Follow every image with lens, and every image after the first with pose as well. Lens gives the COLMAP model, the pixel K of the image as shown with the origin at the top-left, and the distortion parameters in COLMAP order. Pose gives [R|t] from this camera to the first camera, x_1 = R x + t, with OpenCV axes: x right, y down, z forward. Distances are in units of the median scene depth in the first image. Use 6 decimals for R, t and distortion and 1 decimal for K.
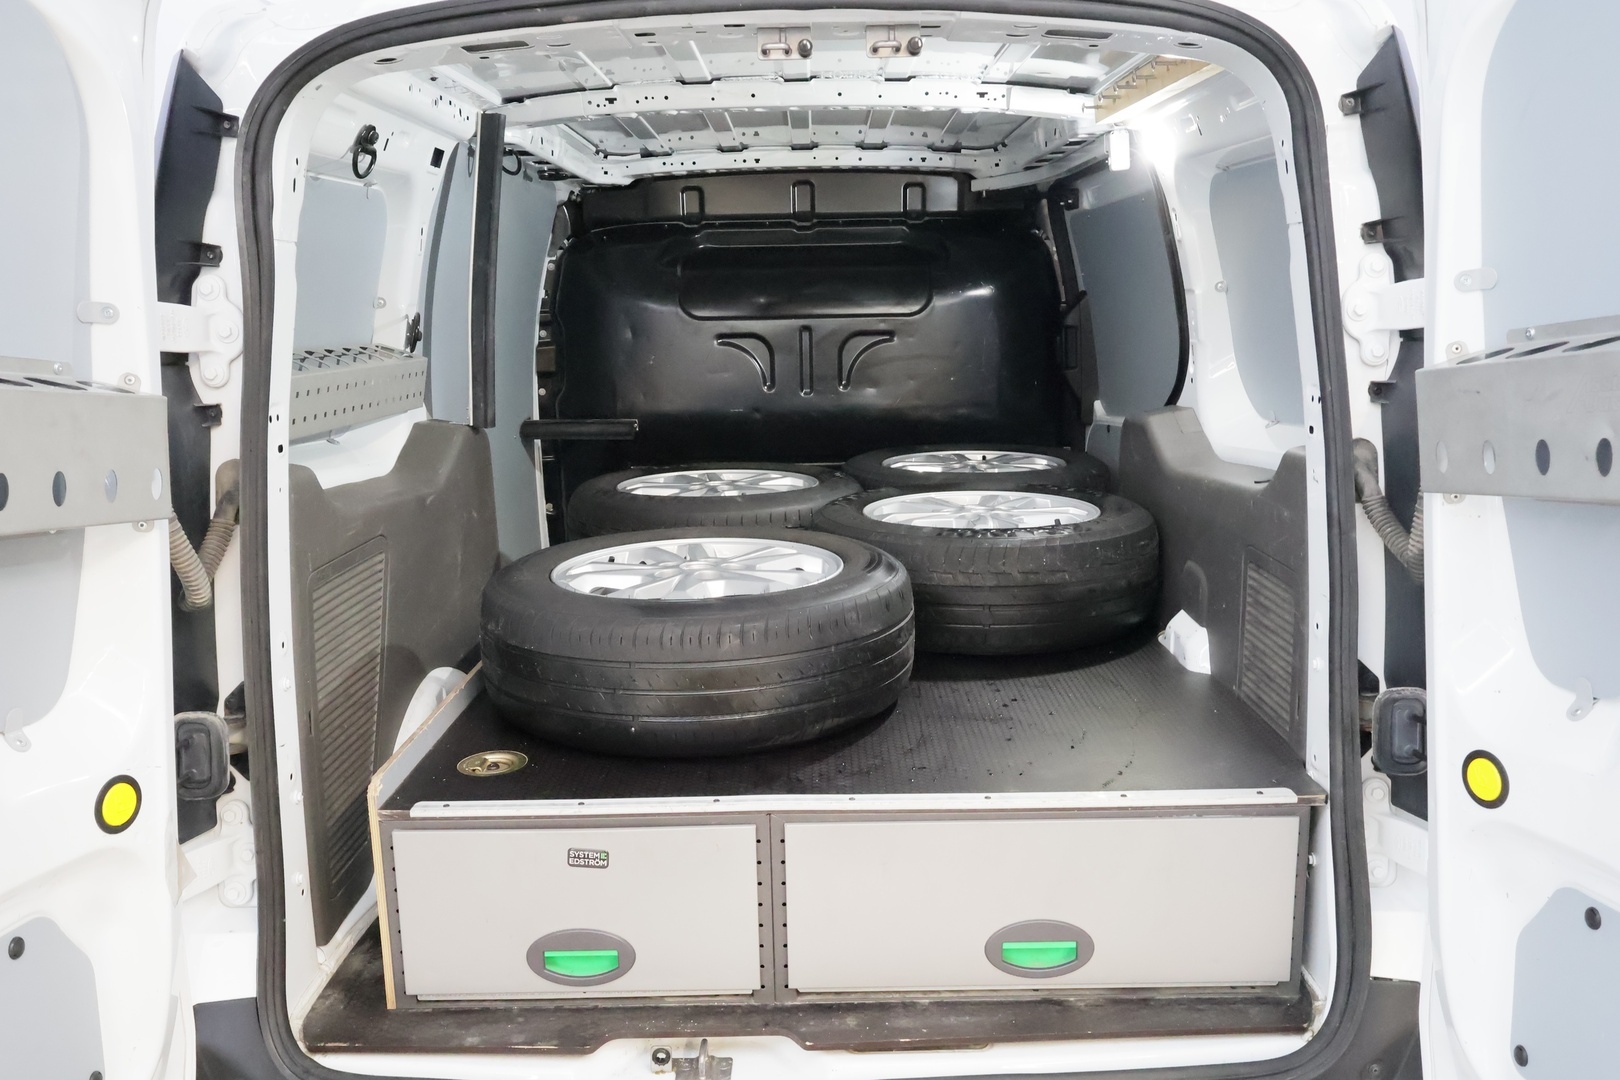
lens RADIAL K [[1262.4, 0, 810.8], [0, 1262.4, 544.5], [0, 0, 1]] dist [-0.008075, -0.008742]
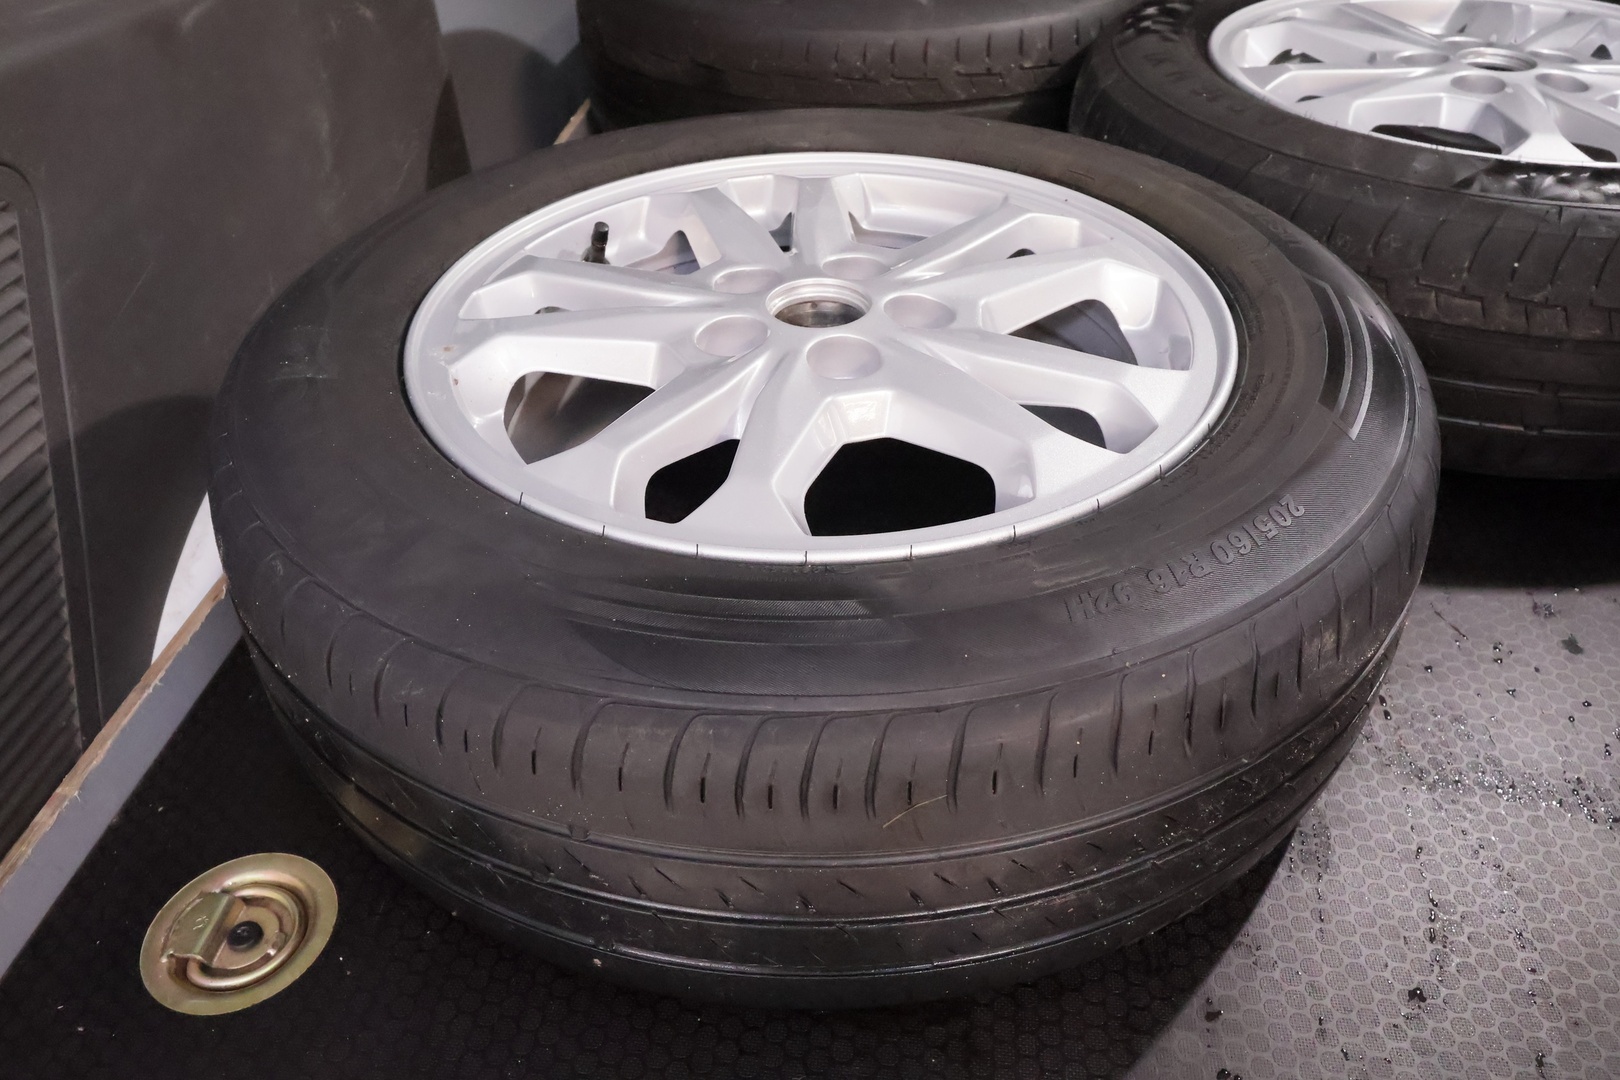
lens RADIAL K [[1262.4, 0, 810.8], [0, 1262.4, 544.5], [0, 0, 1]] dist [-0.008075, -0.008742]
pose [[0.993642, 0.070235, -0.087991, -0.053208], [-0.022596, 0.890060, 0.455283, -0.081950], [0.110294, -0.450400, 0.885988, 0.630869]]
